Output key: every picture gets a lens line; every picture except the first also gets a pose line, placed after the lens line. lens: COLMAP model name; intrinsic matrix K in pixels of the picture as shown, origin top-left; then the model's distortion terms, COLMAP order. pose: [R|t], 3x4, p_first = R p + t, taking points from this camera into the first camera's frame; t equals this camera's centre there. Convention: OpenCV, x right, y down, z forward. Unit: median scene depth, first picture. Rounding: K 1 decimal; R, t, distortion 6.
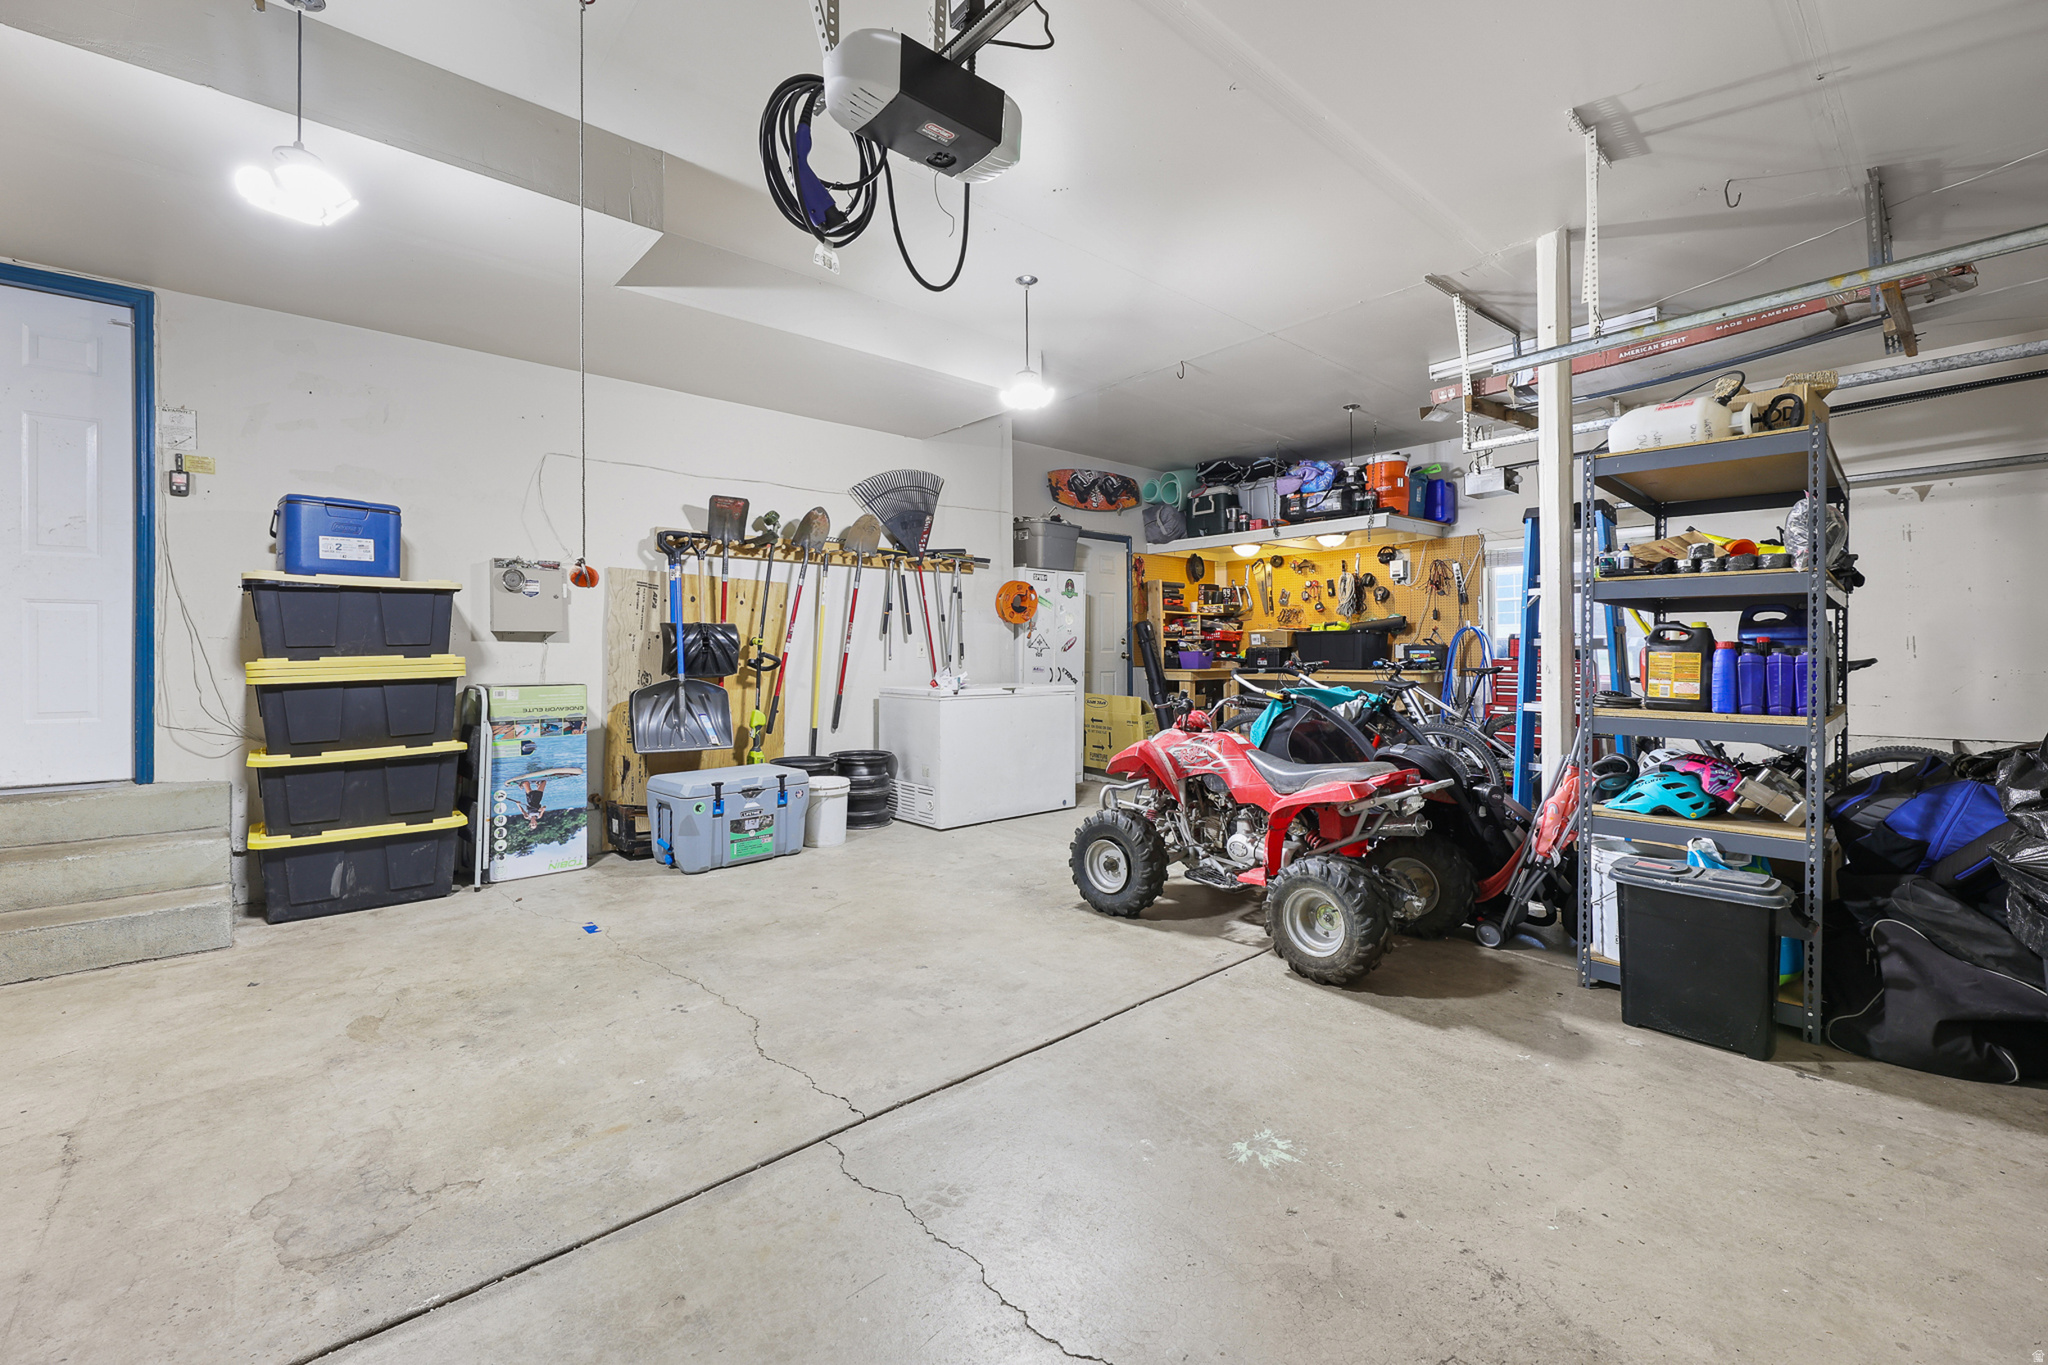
lens RADIAL K [[854.0, 0, 1023.0], [0, 854.0, 654.5], [0, 0, 1]] dist [-0.002749, -0.000975]
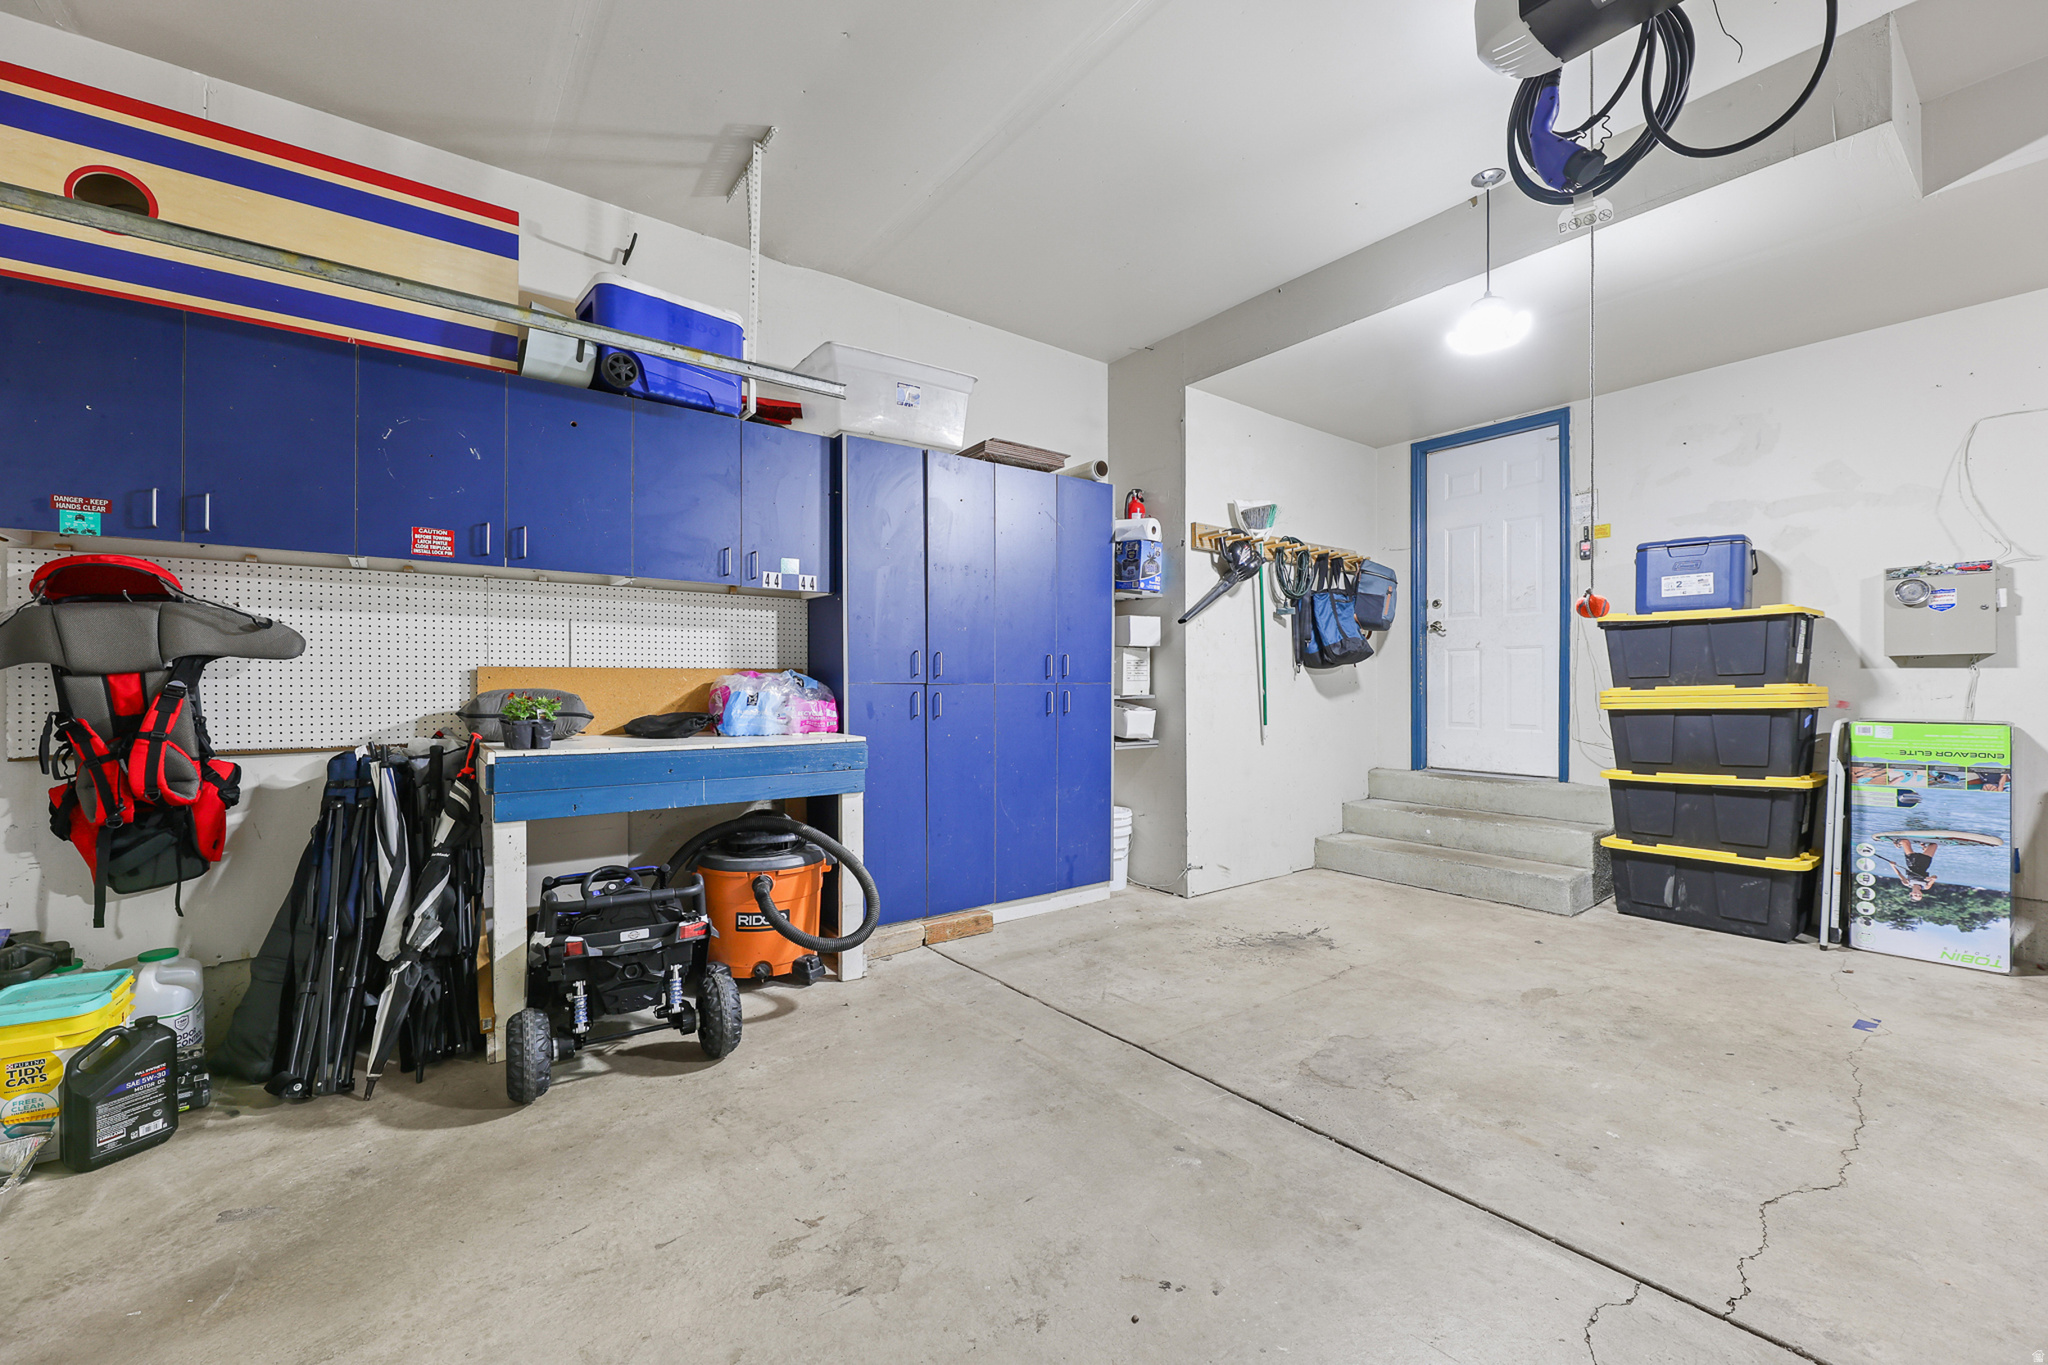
lens RADIAL K [[839.8, 0, 1020.3], [0, 839.8, 690.1], [0, 0, 1]] dist [-0.001279, -0.000339]
pose [[-0.078933, 0.006371, -0.996860, 0.337718], [0.001314, 0.999979, 0.006287, -0.000140], [0.996879, -0.000813, -0.078940, 0.265224]]
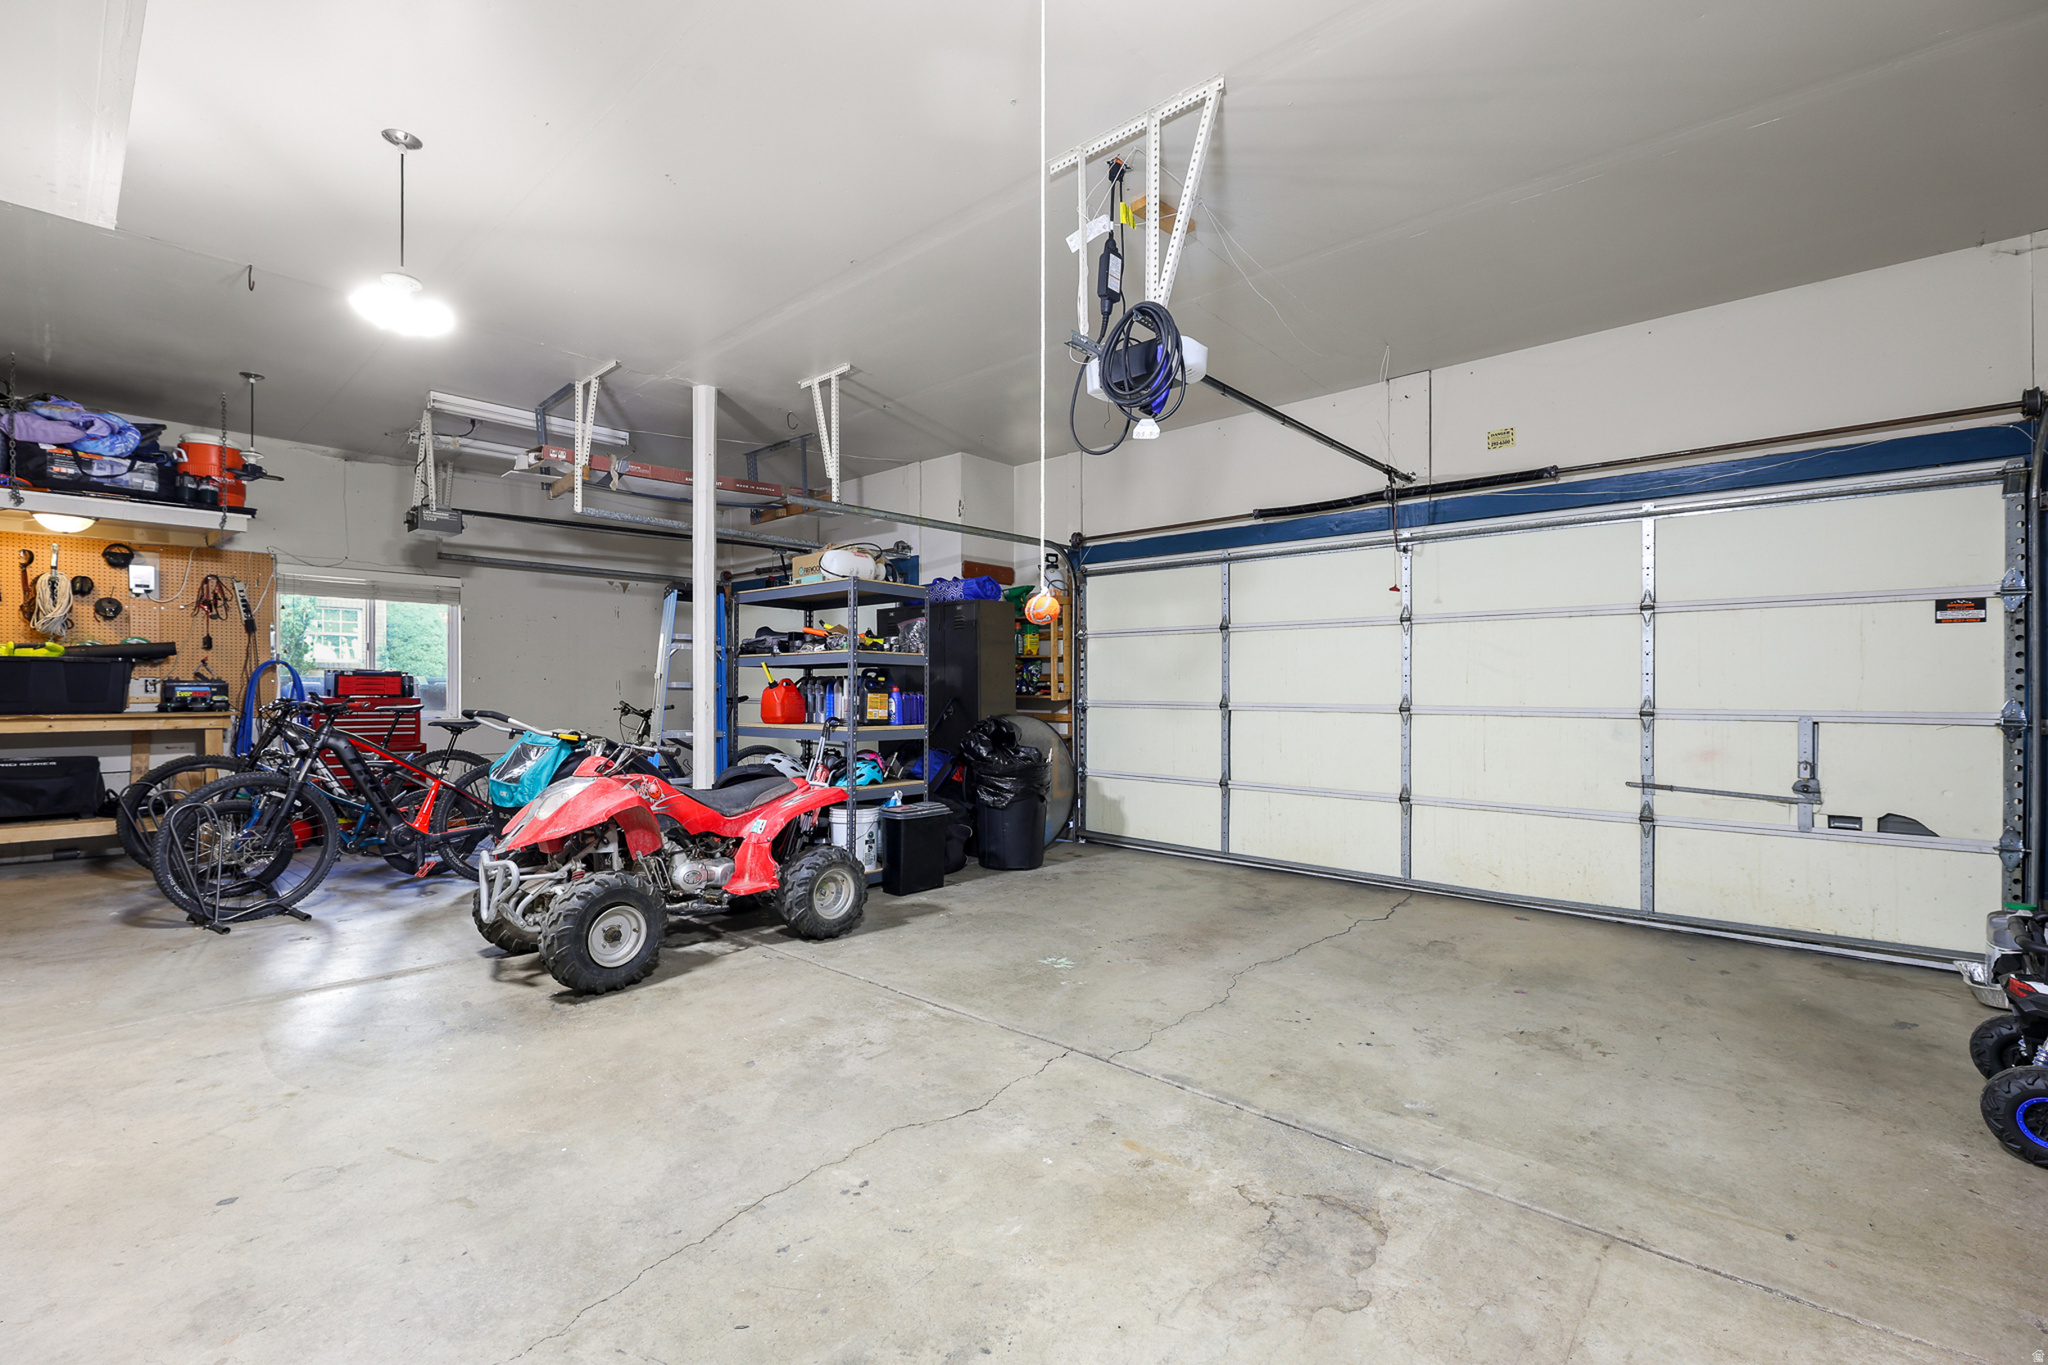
lens RADIAL K [[865.9, 0, 1014.7], [0, 865.9, 685.6], [0, 0, 1]] dist [0.000570, -0.000164]
pose [[-0.113040, 0.006093, 0.993572, -0.884439], [-0.003209, 0.999974, -0.006497, -0.007302], [-0.993585, -0.003923, -0.113017, 0.729128]]
